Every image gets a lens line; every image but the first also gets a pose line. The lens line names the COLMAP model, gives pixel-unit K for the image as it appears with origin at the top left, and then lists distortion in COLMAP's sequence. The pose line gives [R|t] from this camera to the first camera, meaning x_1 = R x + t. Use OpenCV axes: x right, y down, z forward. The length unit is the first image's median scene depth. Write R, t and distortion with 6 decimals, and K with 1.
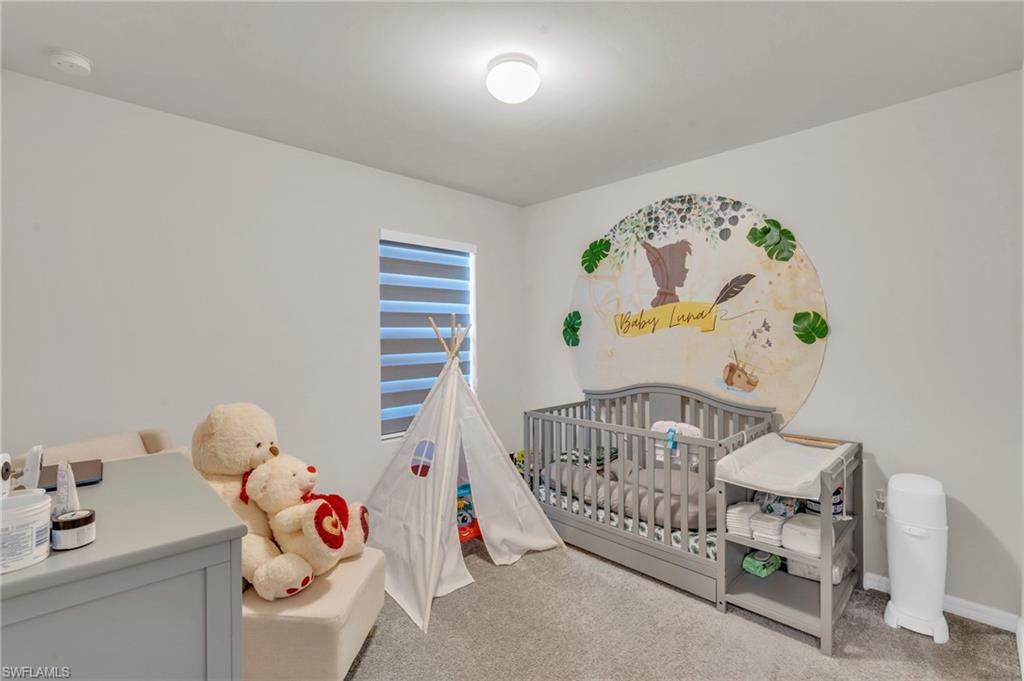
lens RADIAL K [[455.5, 0, 514.8], [0, 455.5, 335.9], [0, 0, 1]] dist [0.000121, 0.000282]
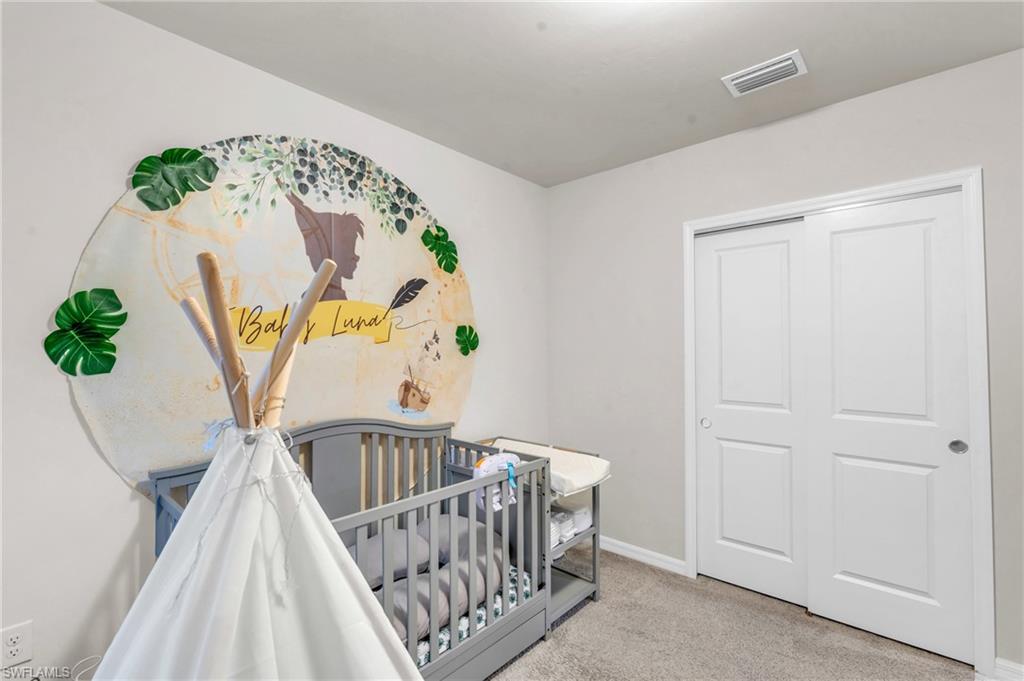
lens RADIAL K [[455.5, 0, 514.5], [0, 455.5, 342.0], [0, 0, 1]] dist [0.000121, 0.000282]
pose [[-0.043002, 0.021634, 0.998841, -0.361236], [0.011651, 0.999708, -0.021151, 0.008166], [-0.999007, 0.010728, -0.043242, 0.804319]]
